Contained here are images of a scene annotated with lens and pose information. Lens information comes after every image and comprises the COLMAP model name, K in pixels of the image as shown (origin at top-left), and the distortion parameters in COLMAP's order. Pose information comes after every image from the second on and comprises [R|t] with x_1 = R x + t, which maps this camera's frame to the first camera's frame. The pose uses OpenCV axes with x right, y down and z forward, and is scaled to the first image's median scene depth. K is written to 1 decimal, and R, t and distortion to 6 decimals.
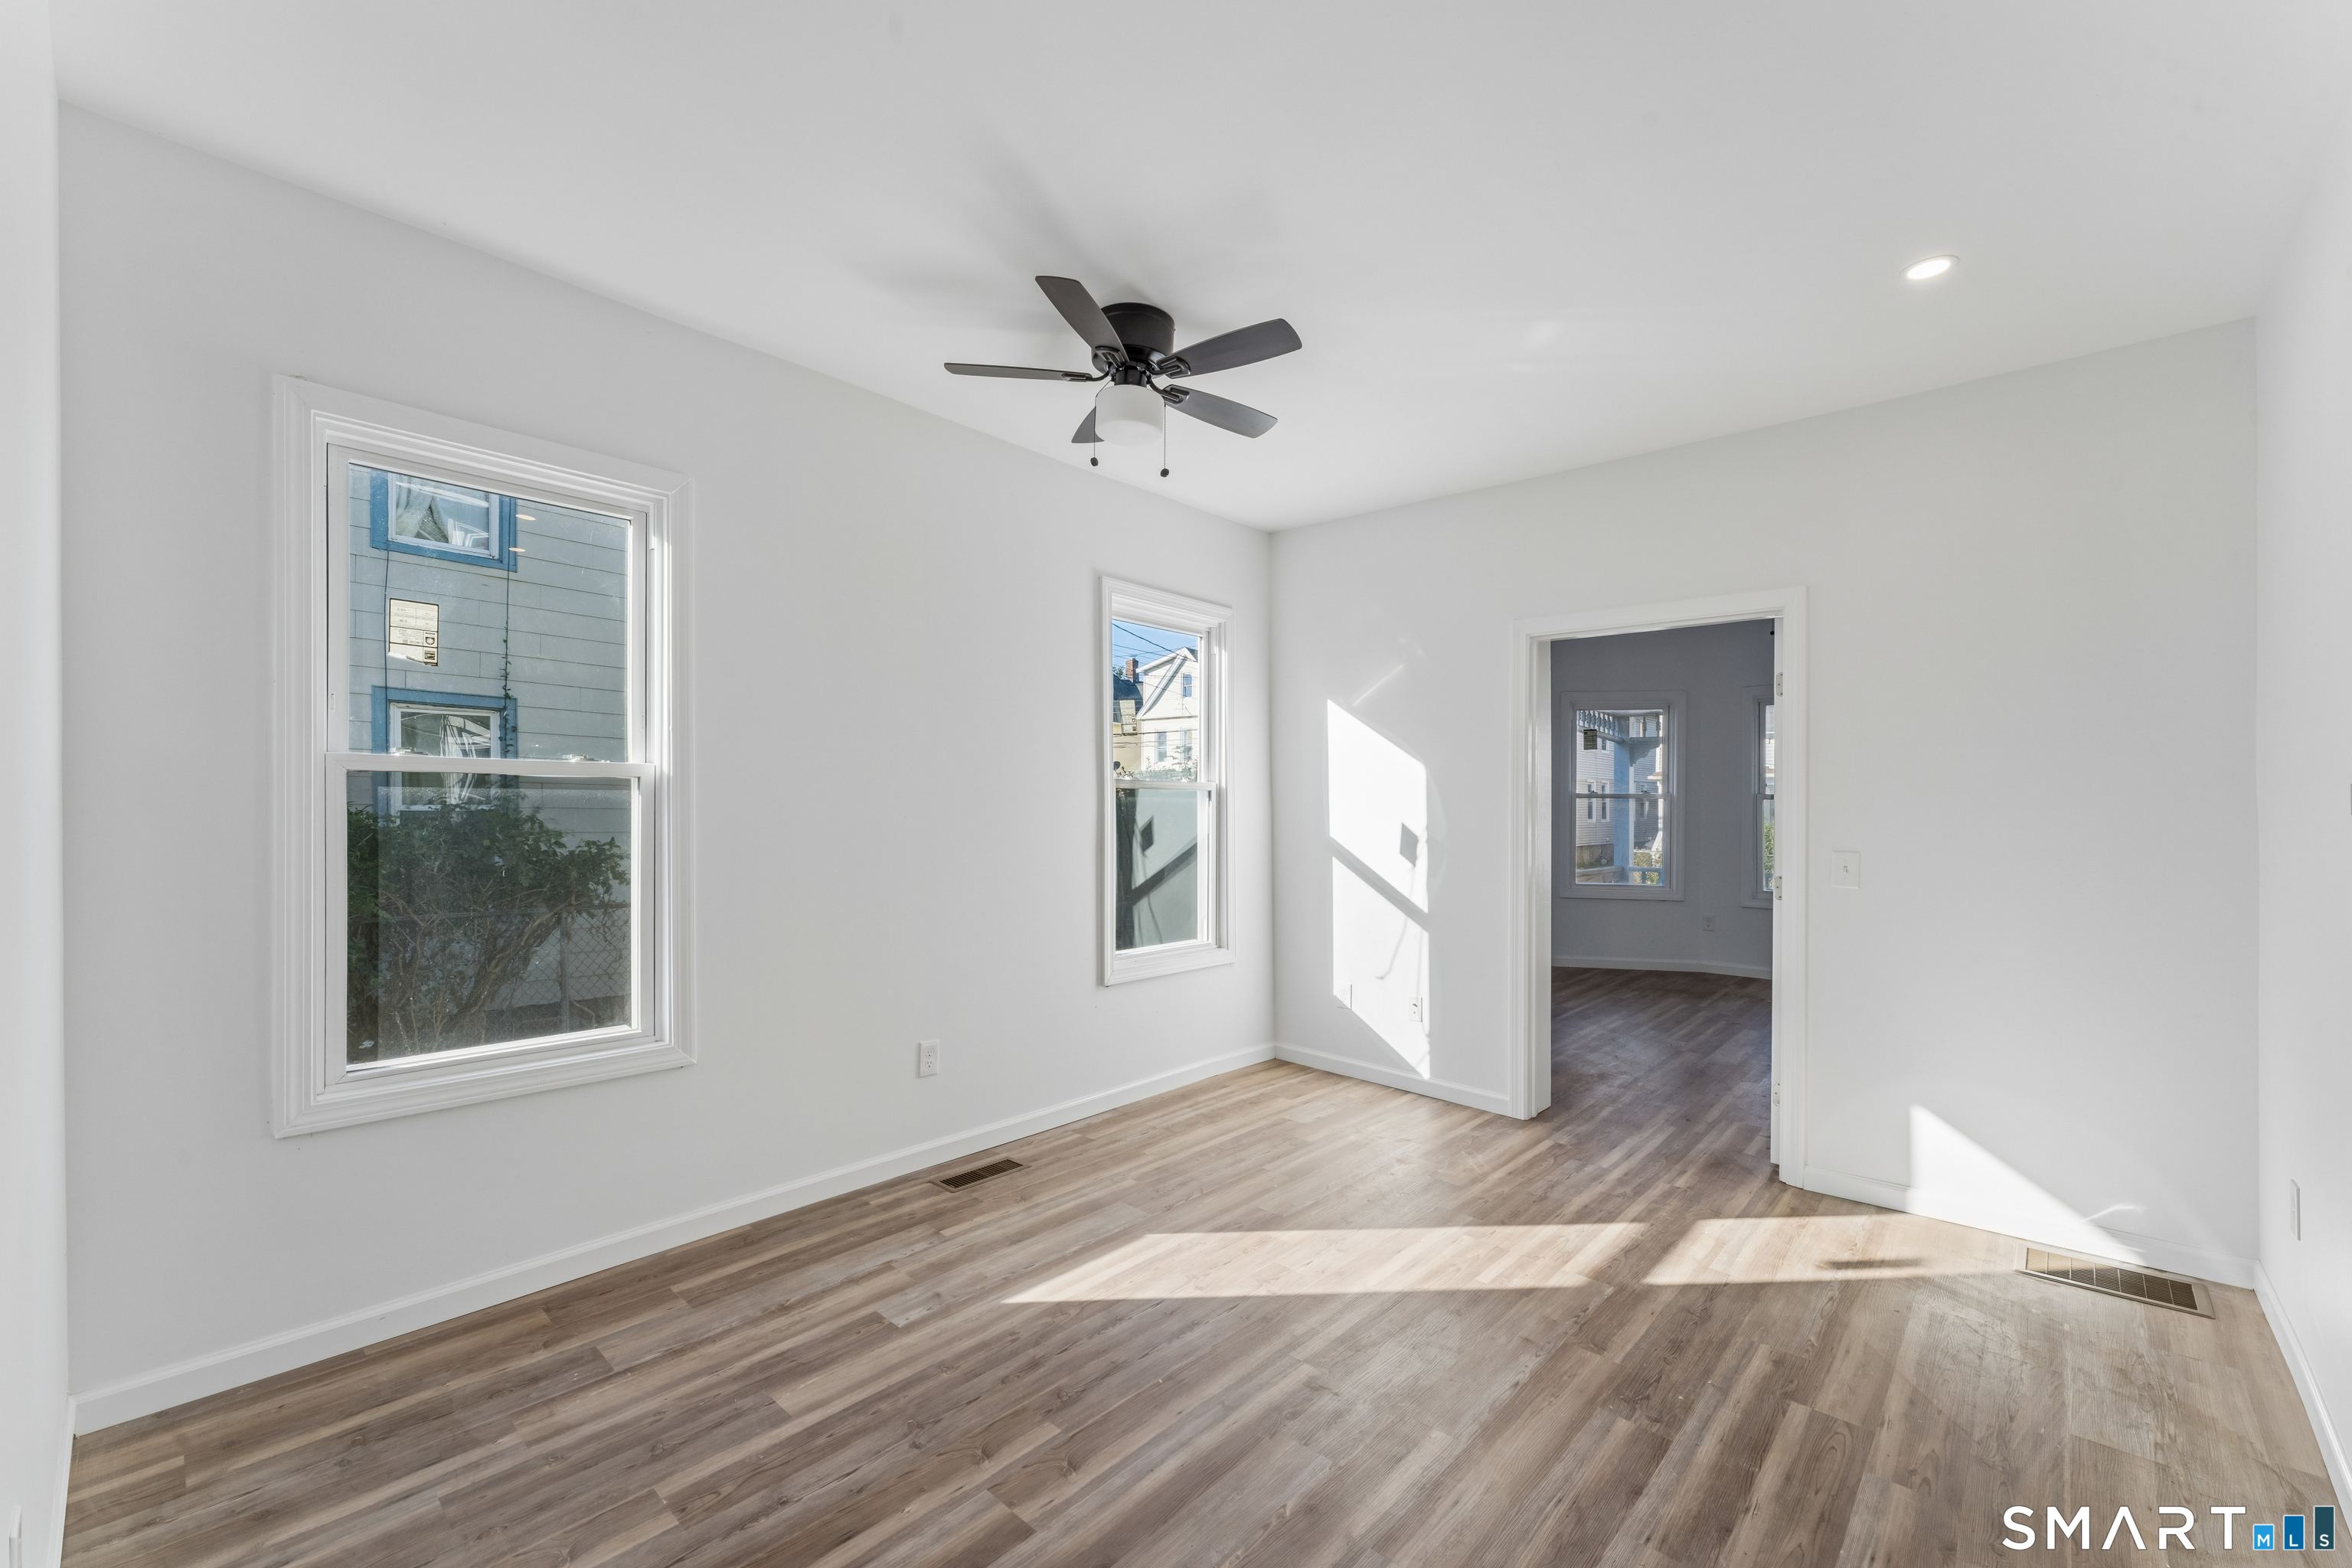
lens RADIAL K [[957.5, 0, 1158.7], [0, 957.5, 807.8], [0, 0, 1]] dist [-0.007153, 0.001487]
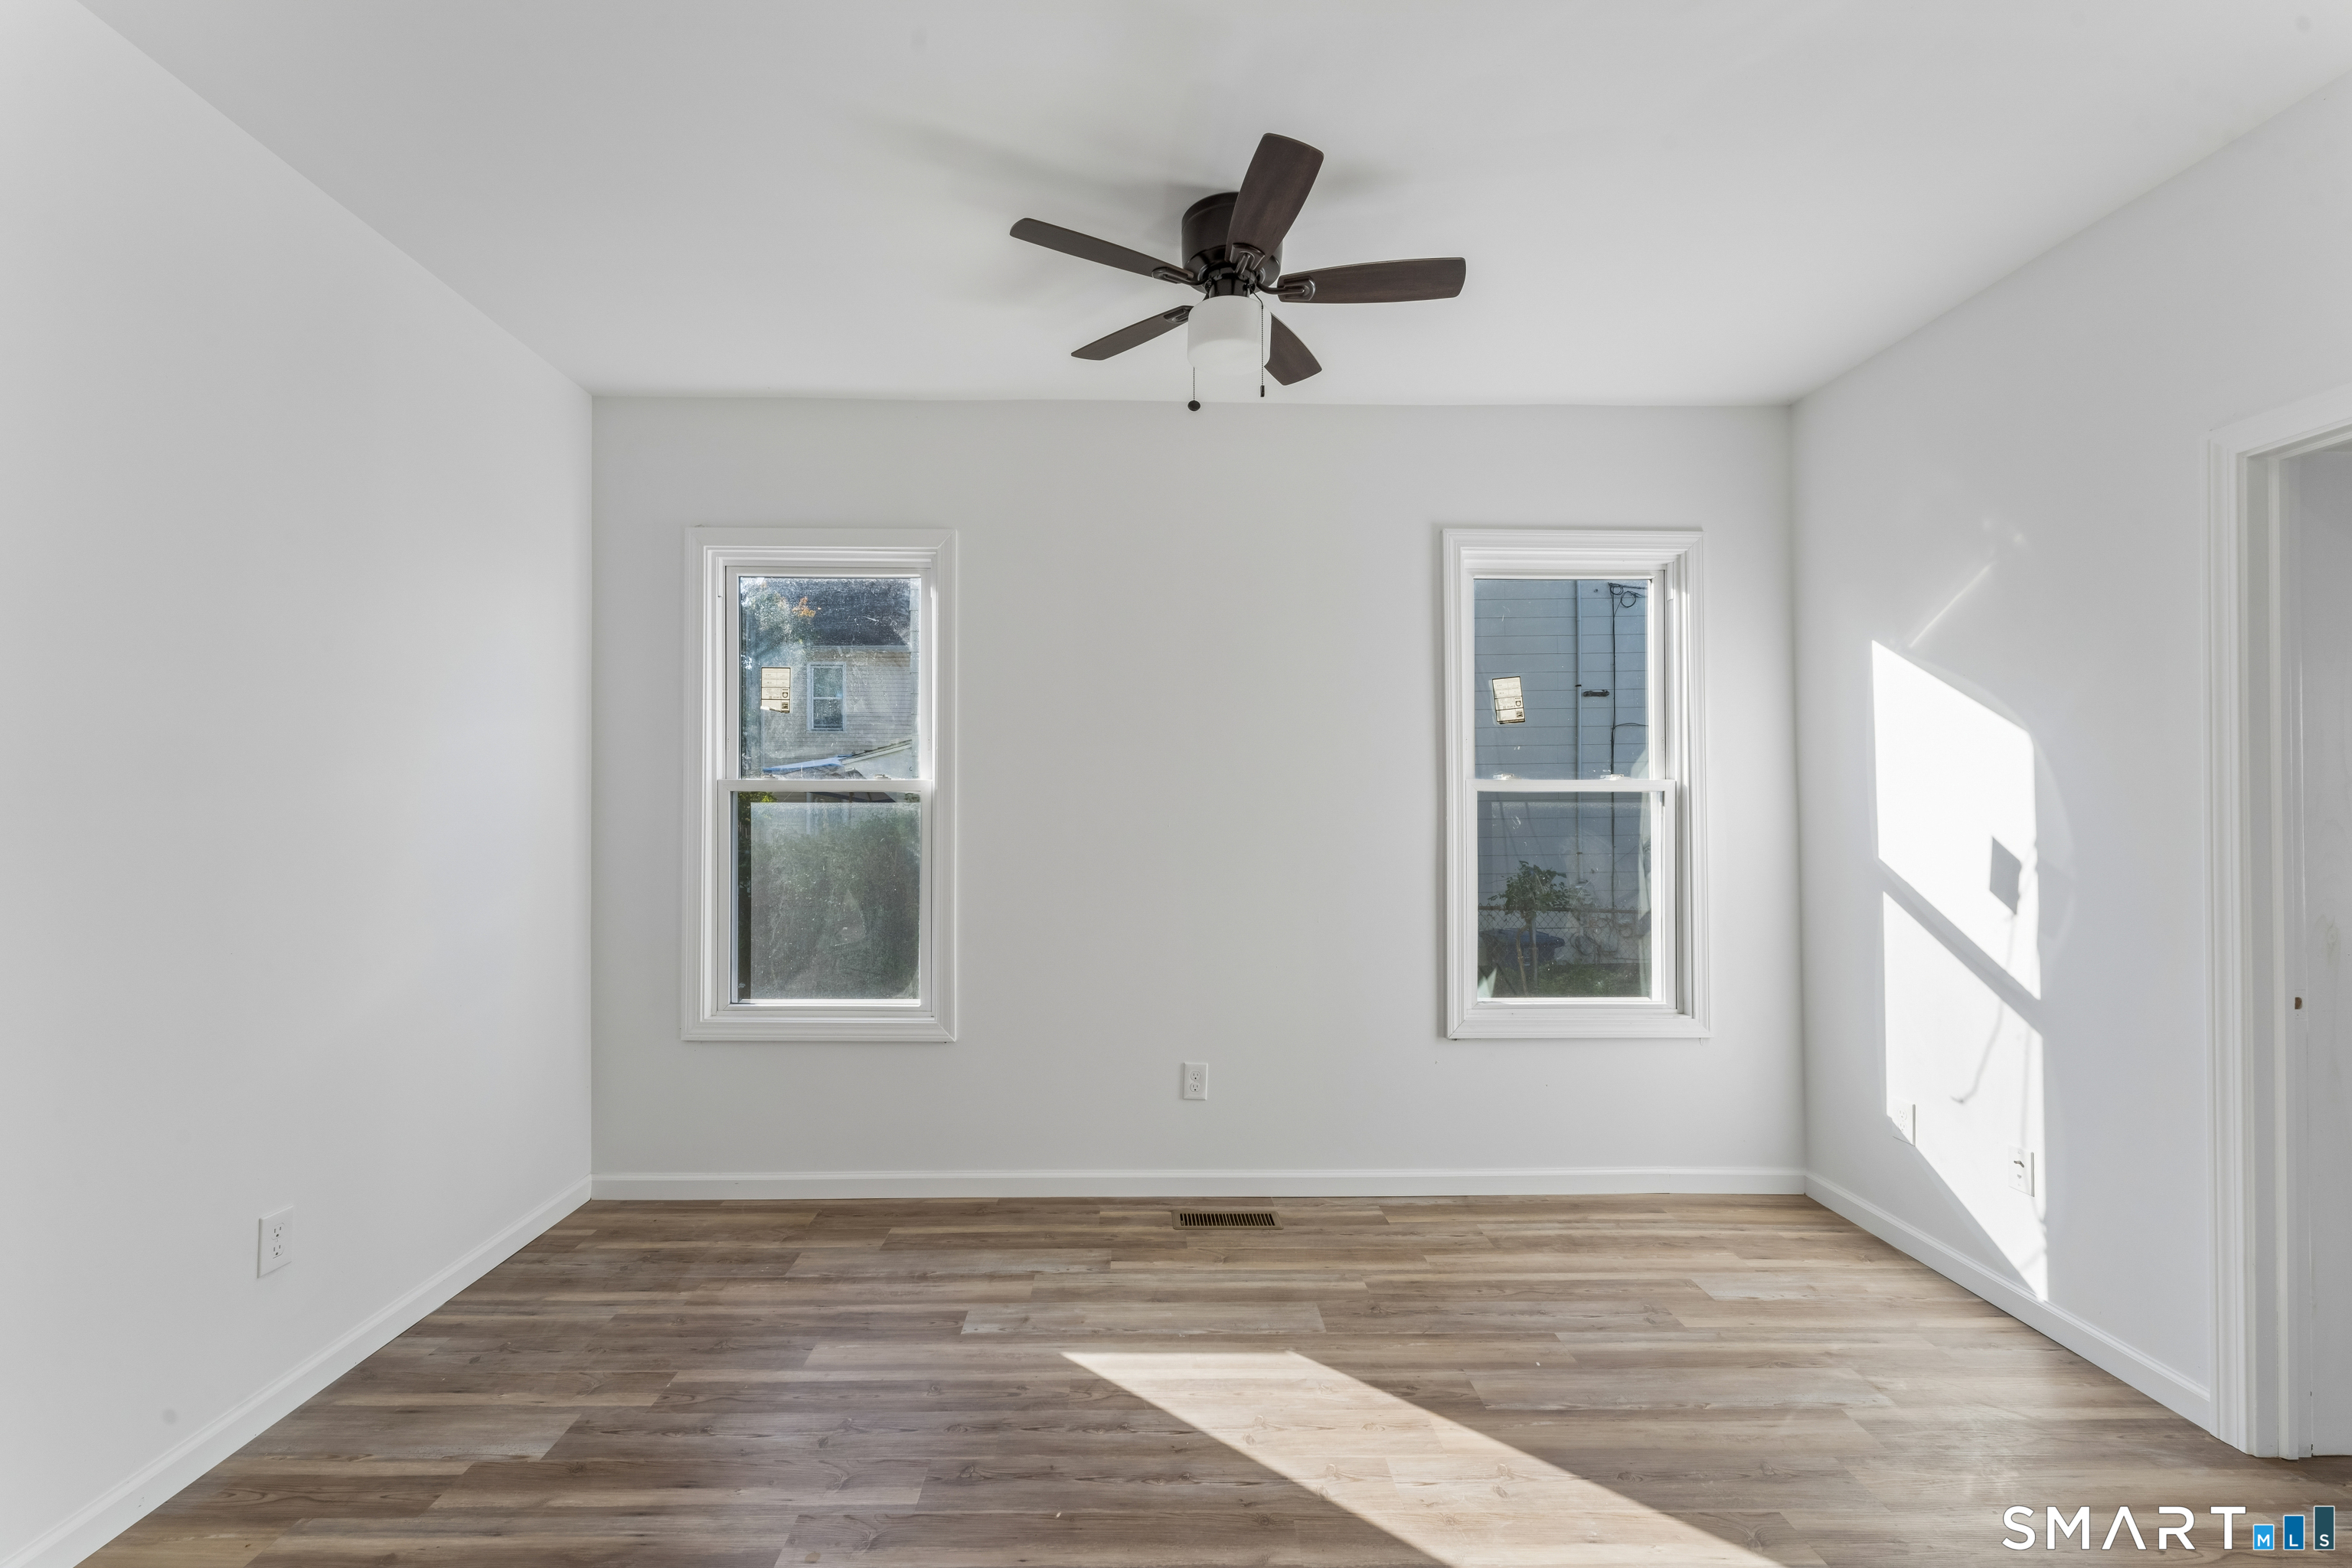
lens RADIAL K [[957.5, 0, 1142.7], [0, 957.5, 807.5], [0, 0, 1]] dist [-0.007153, 0.001487]
pose [[0.689800, -0.014671, -0.723851, 0.422417], [0.002937, 0.999843, -0.017466, 0.008276], [0.723994, 0.009922, 0.689735, 0.316818]]
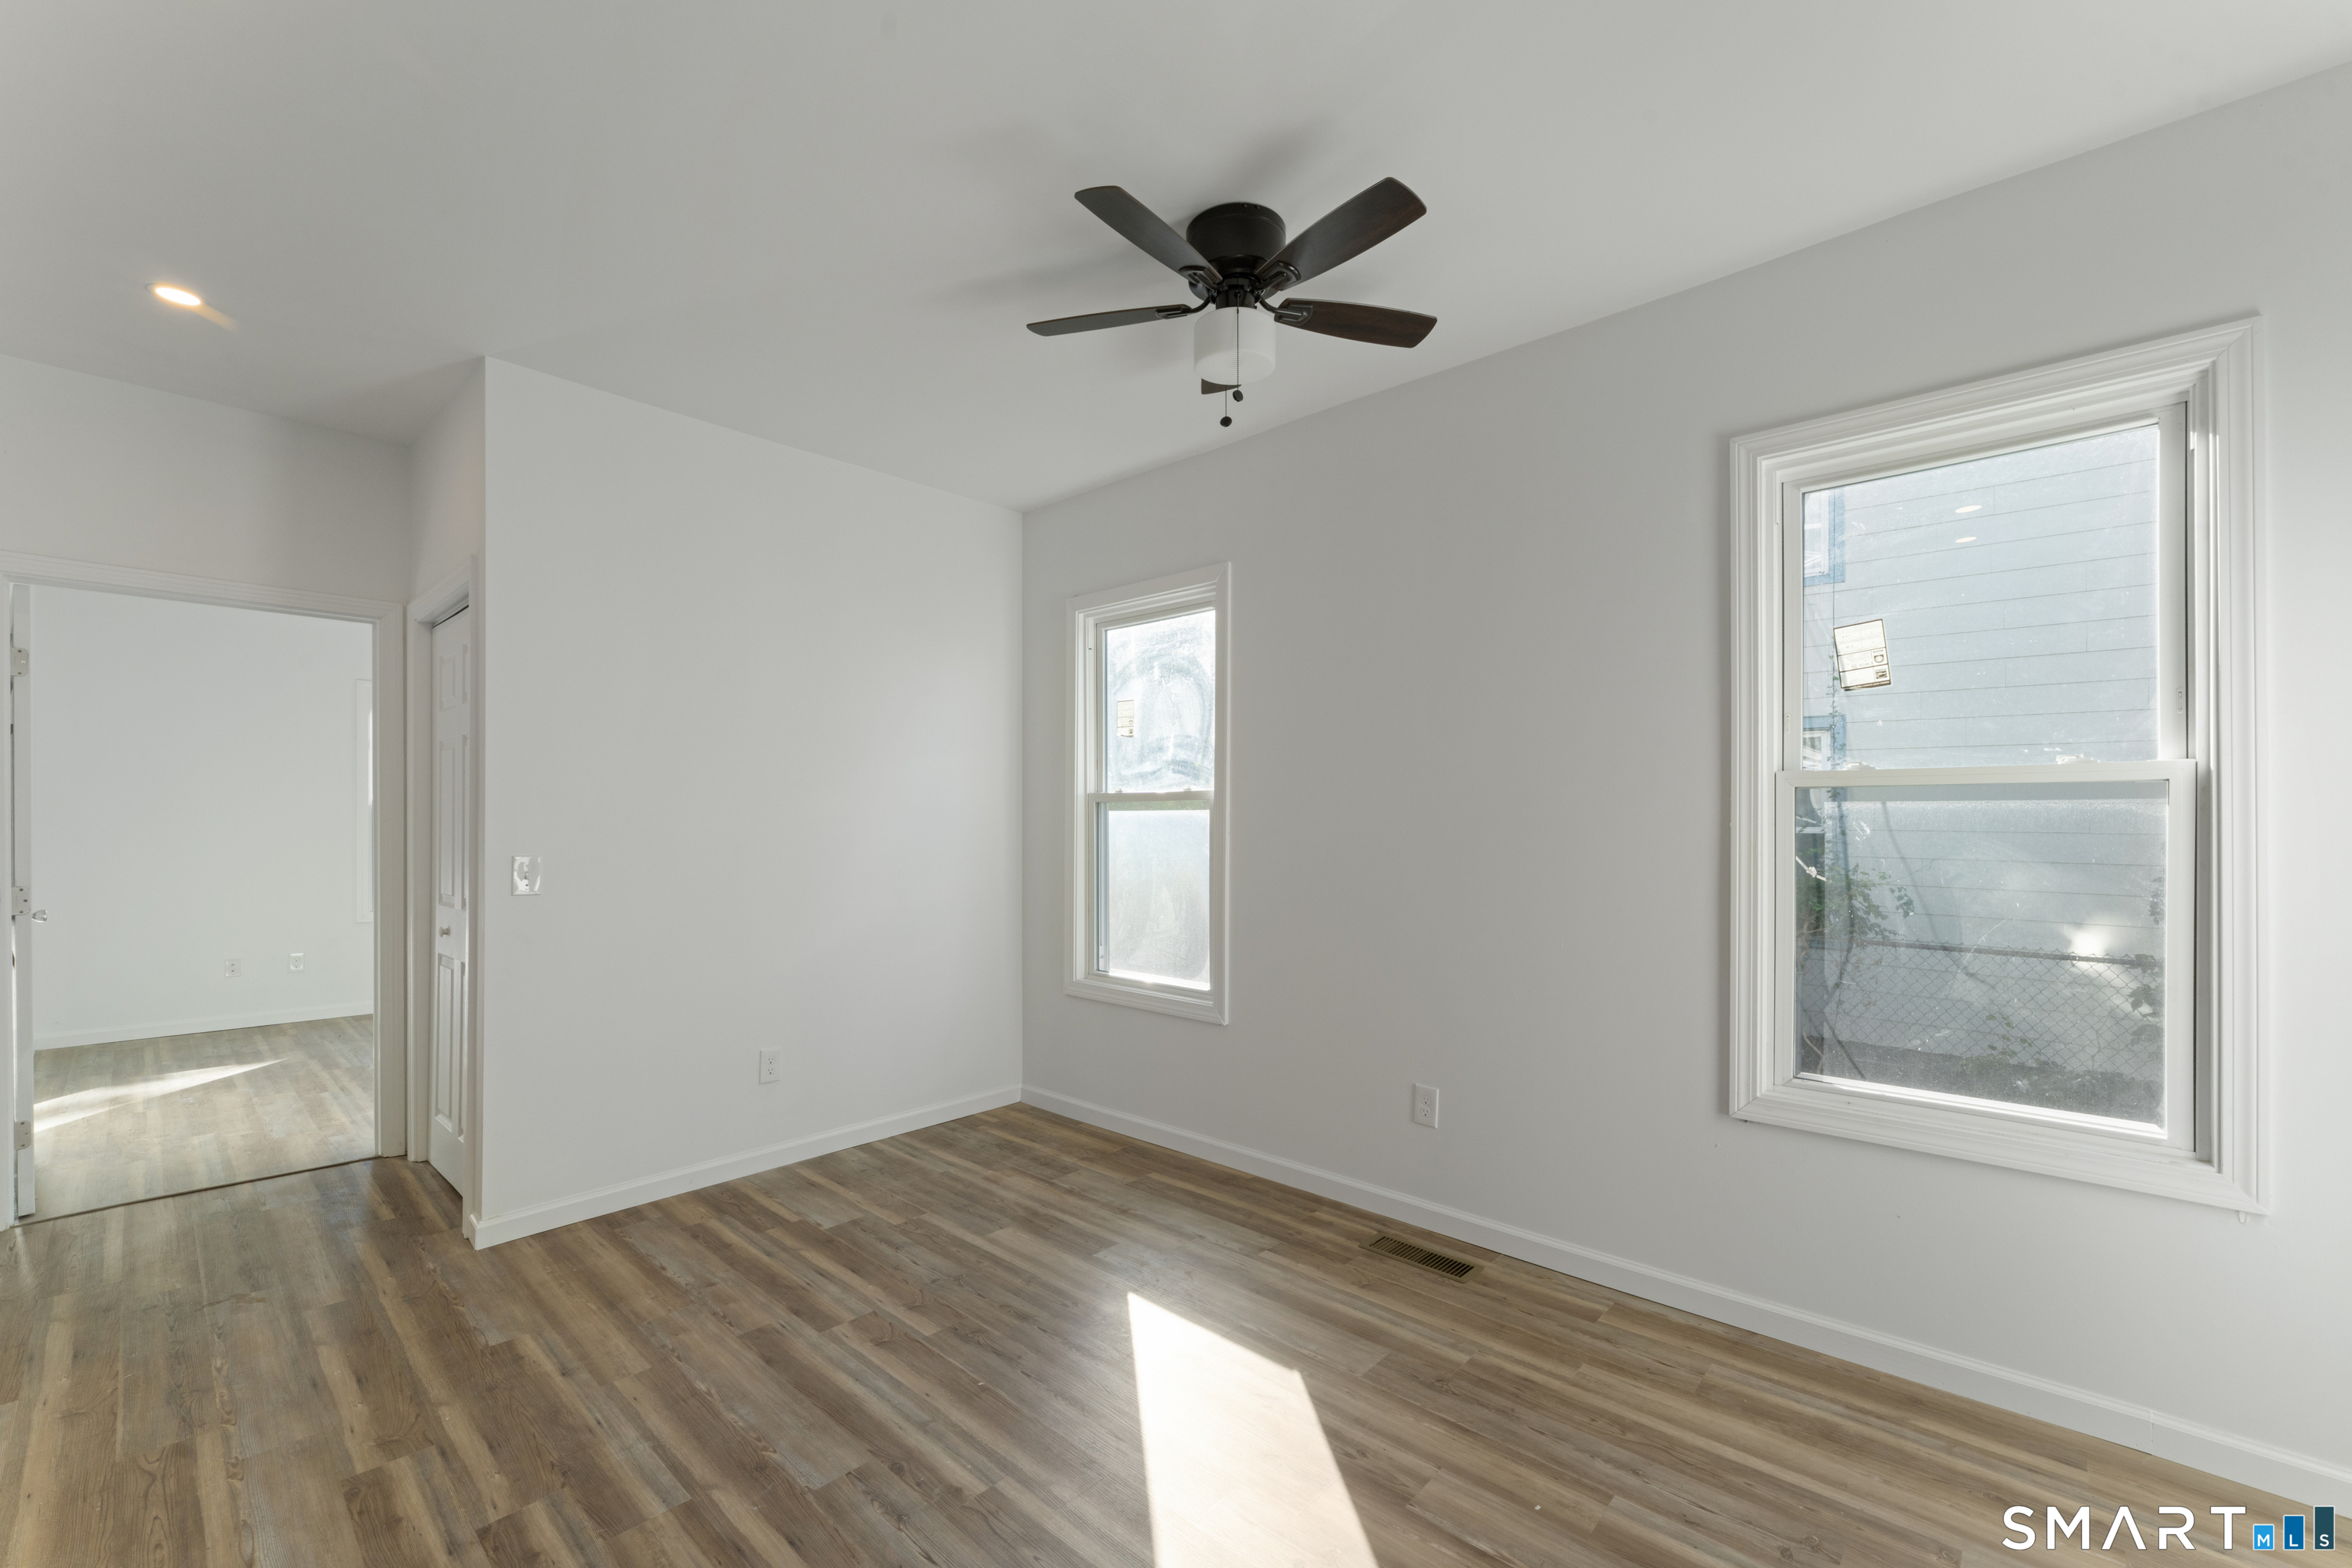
lens RADIAL K [[957.5, 0, 1160.1], [0, 957.5, 824.1], [0, 0, 1]] dist [-0.007153, 0.001487]
pose [[-0.001266, -0.007093, -0.999974, 0.662284], [-0.004377, 0.999965, -0.007087, 0.009630], [0.999990, 0.004368, -0.001297, 0.774913]]
